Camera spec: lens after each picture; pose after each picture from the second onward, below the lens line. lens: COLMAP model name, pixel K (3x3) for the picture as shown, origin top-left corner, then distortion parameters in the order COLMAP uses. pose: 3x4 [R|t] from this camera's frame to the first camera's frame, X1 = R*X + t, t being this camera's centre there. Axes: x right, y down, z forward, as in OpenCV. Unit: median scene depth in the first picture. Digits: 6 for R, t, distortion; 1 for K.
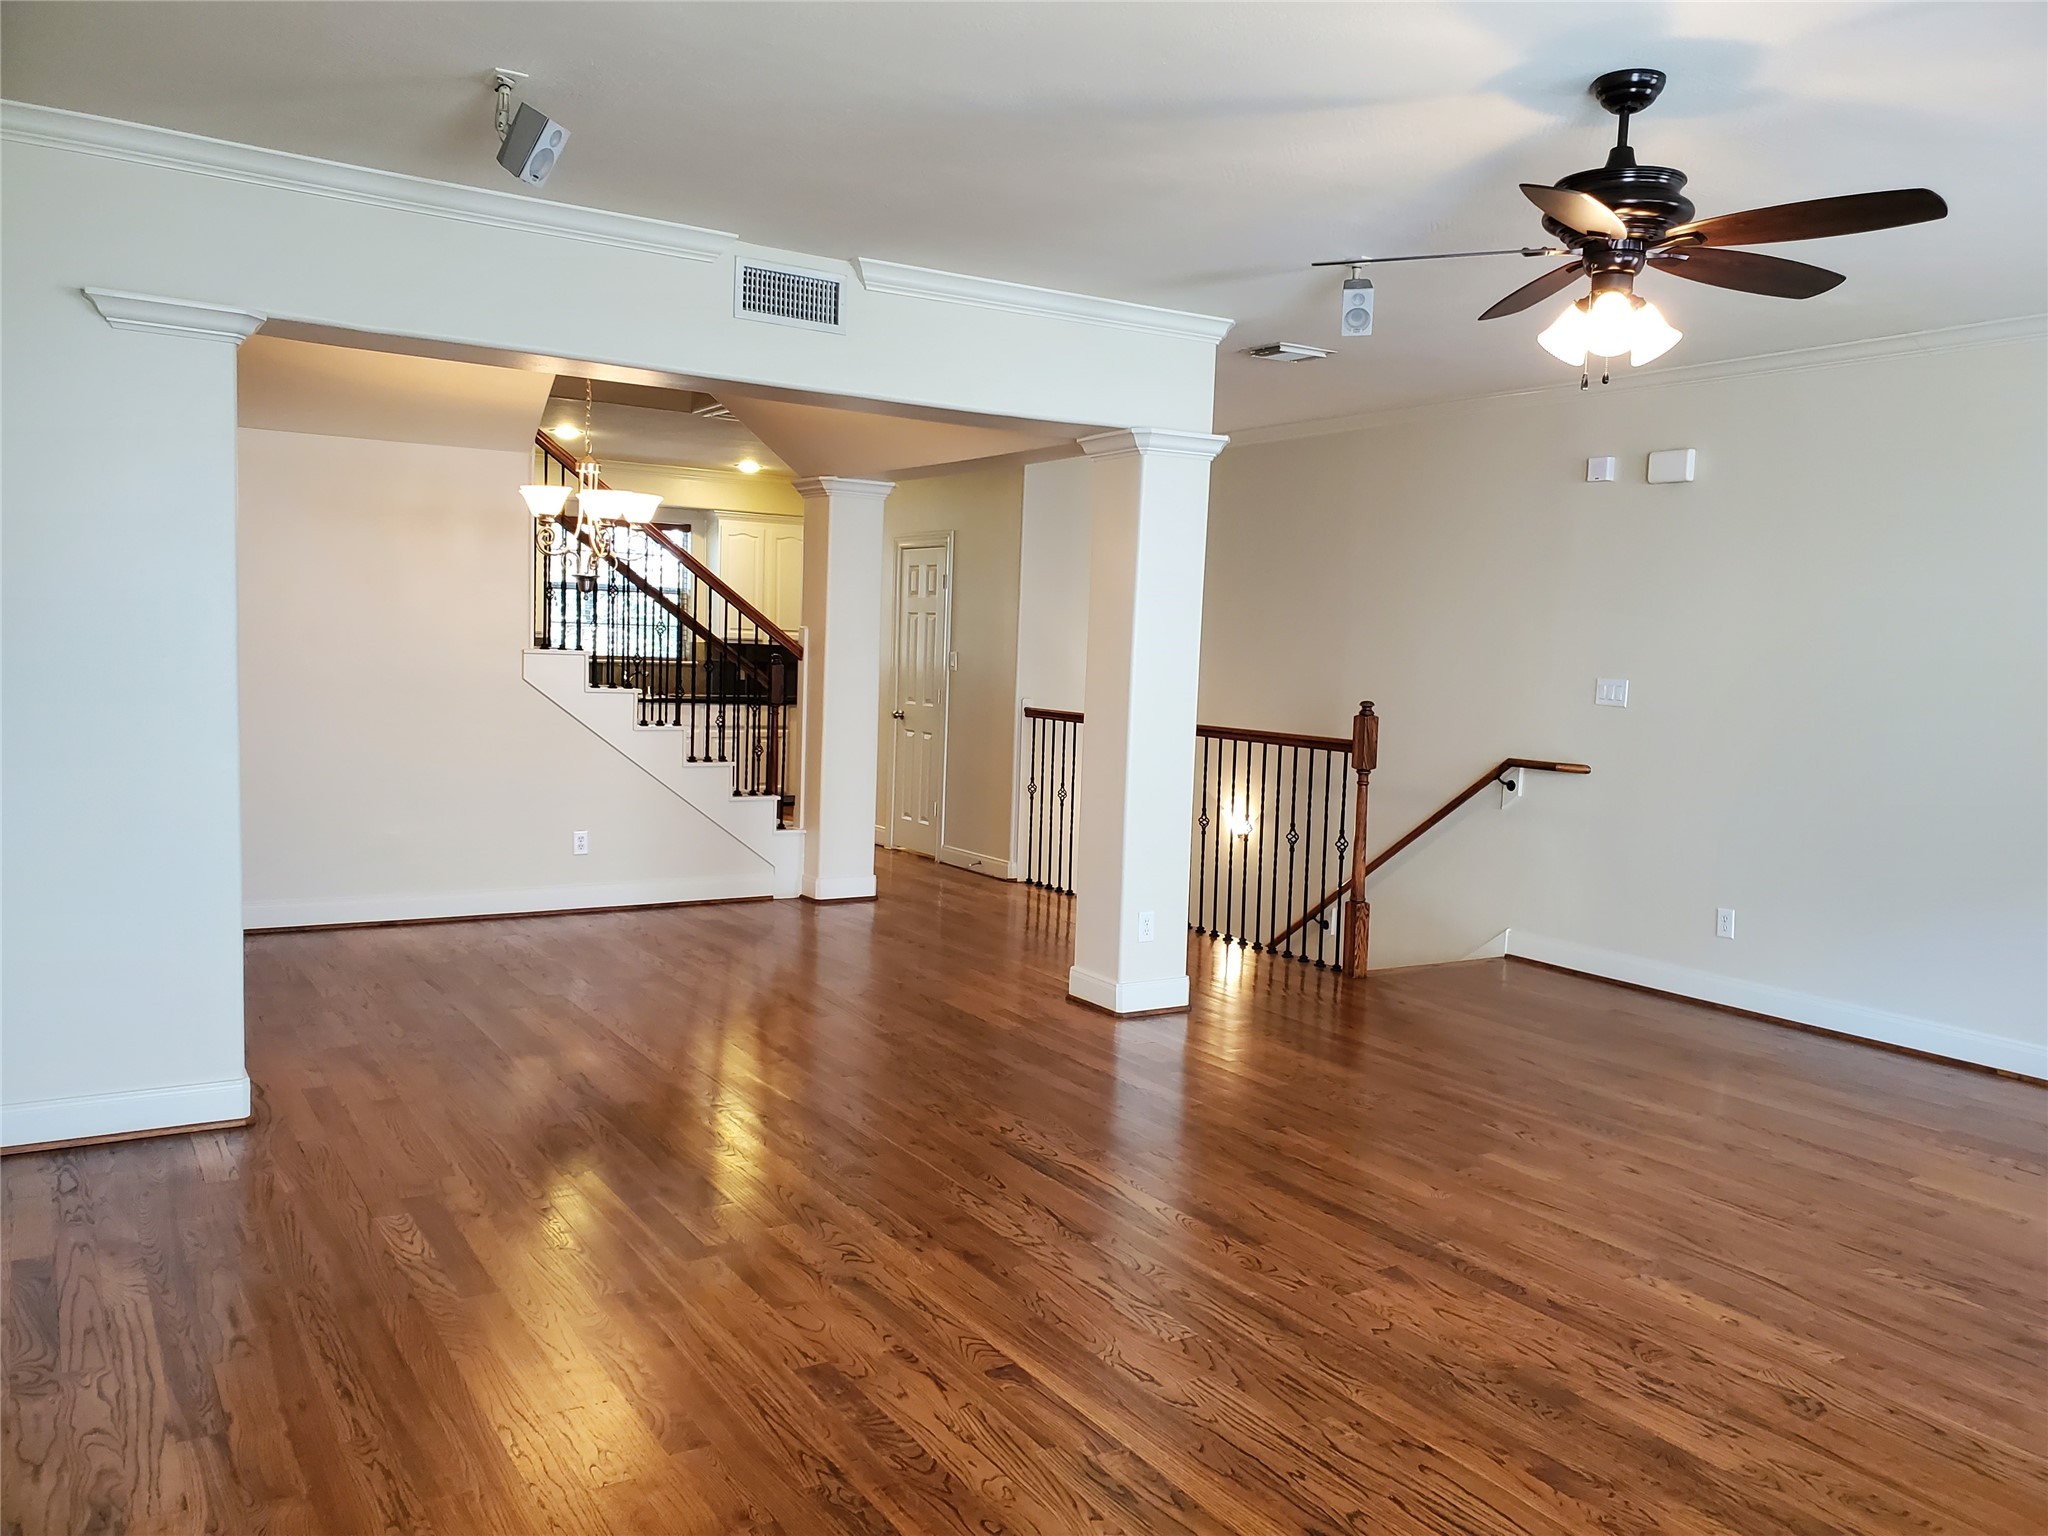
lens RADIAL K [[1590.5, 0, 1024.0], [0, 1590.5, 768.0], [0, 0, 1]] dist [0.001465, 0.044558]
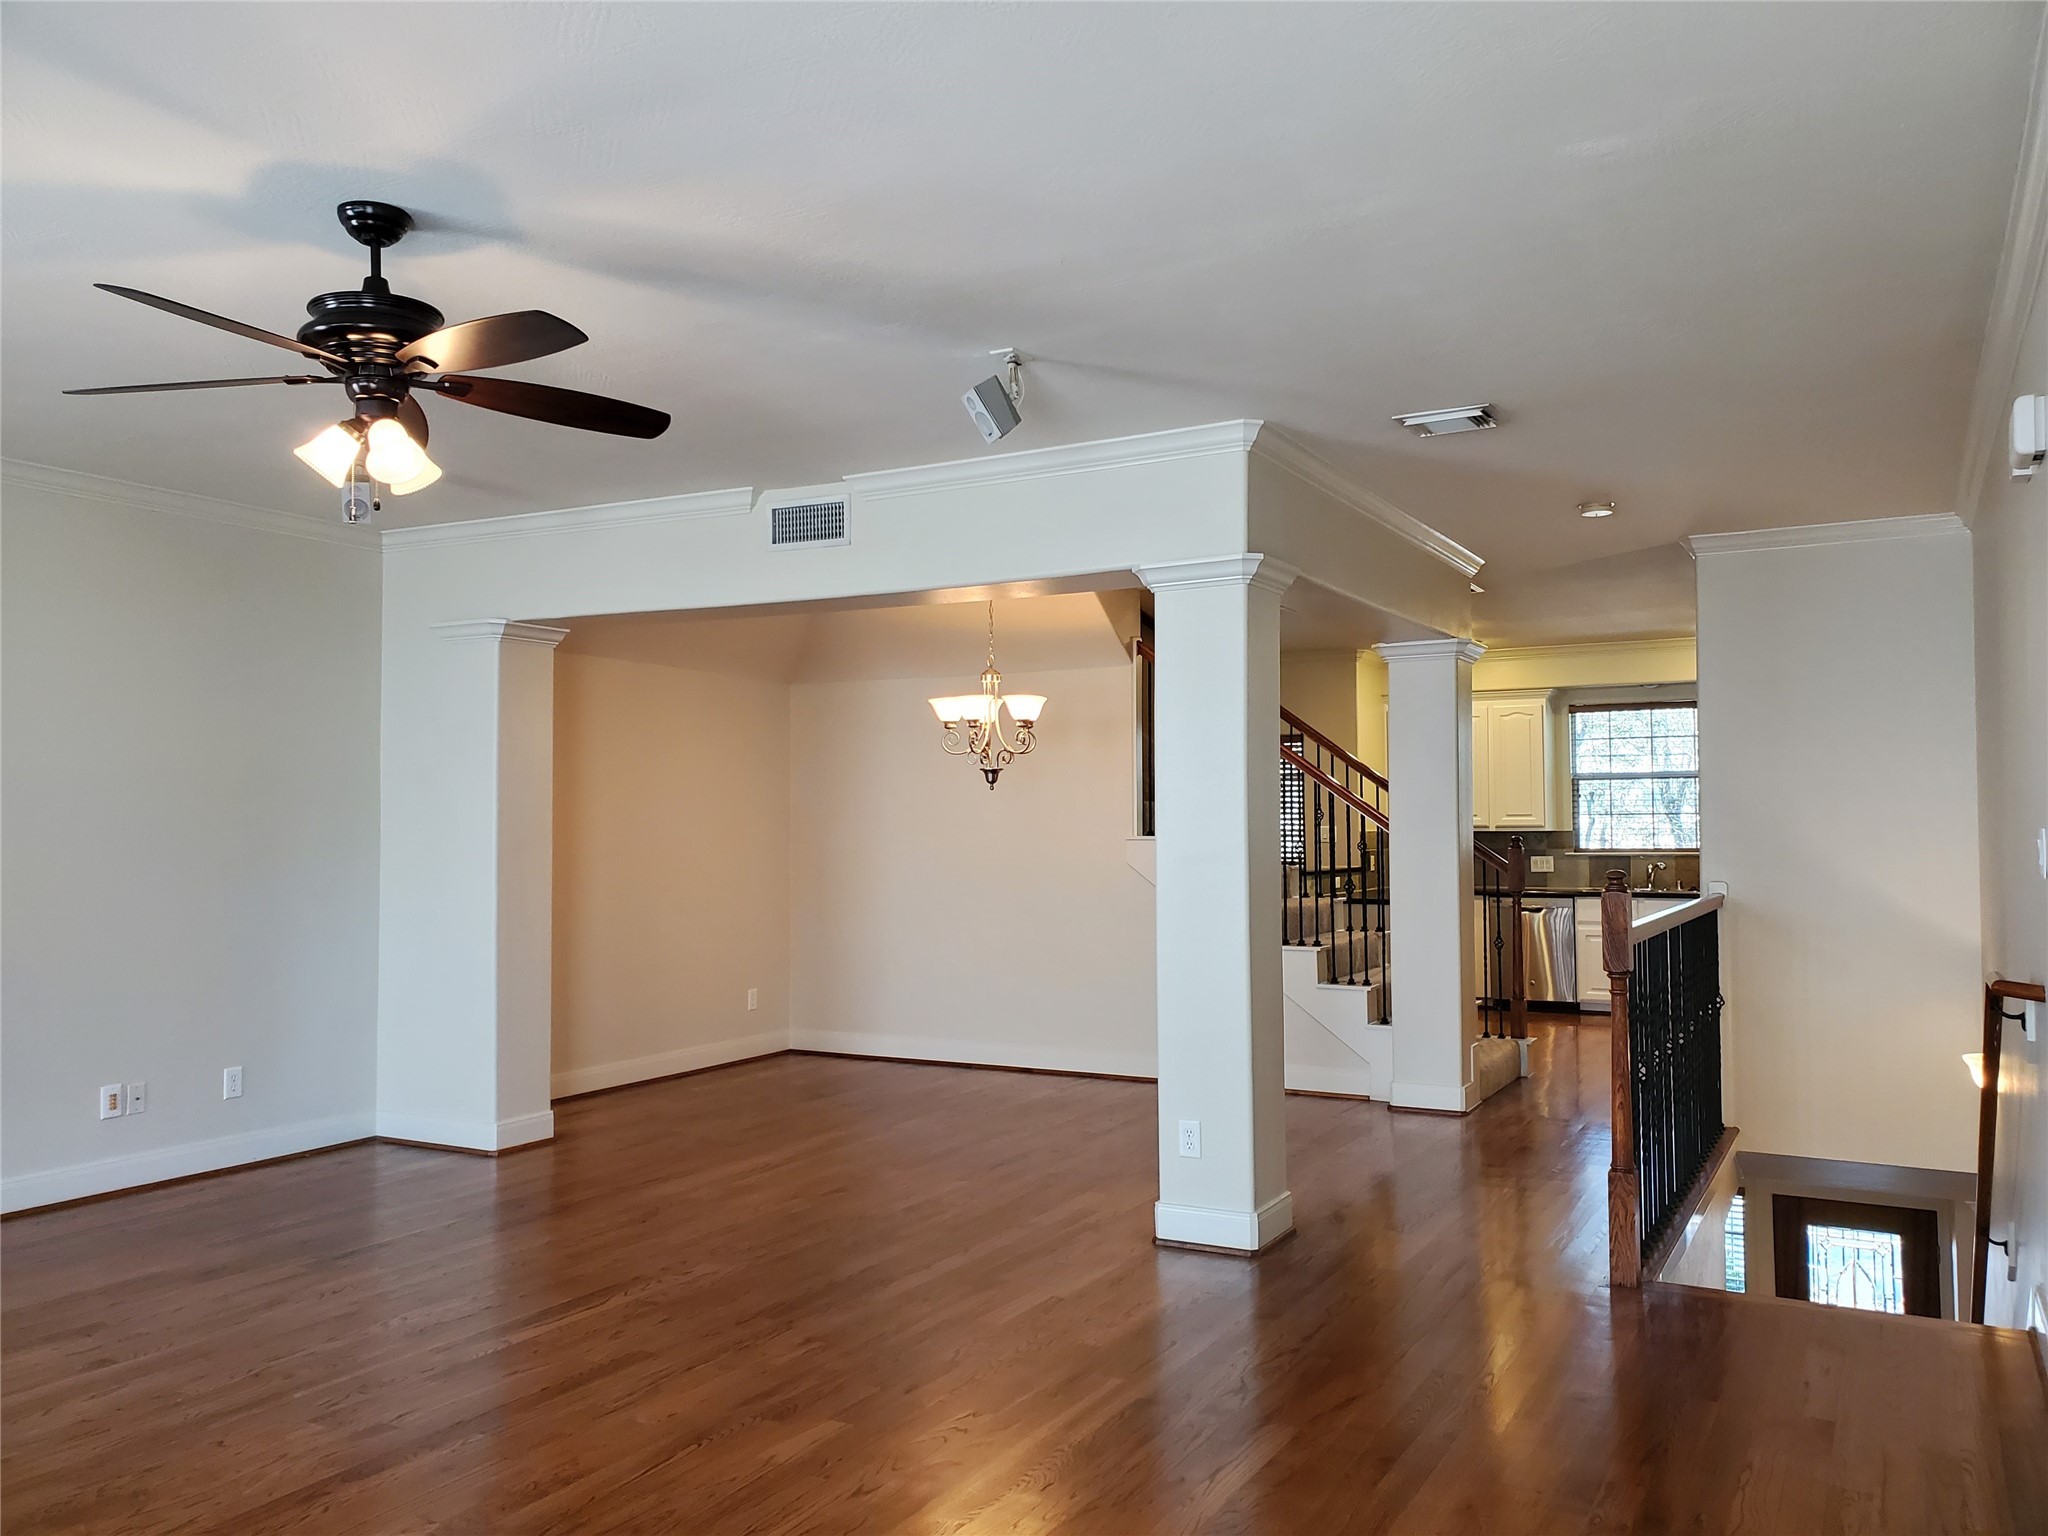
lens RADIAL K [[1590.5, 0, 1024.0], [0, 1590.5, 768.0], [0, 0, 1]] dist [0.001465, 0.044558]
pose [[0.484845, -0.067968, -0.871955, 1.144192], [-0.049806, 0.993212, -0.105114, -0.003746], [0.873181, 0.094392, 0.478168, 0.729768]]
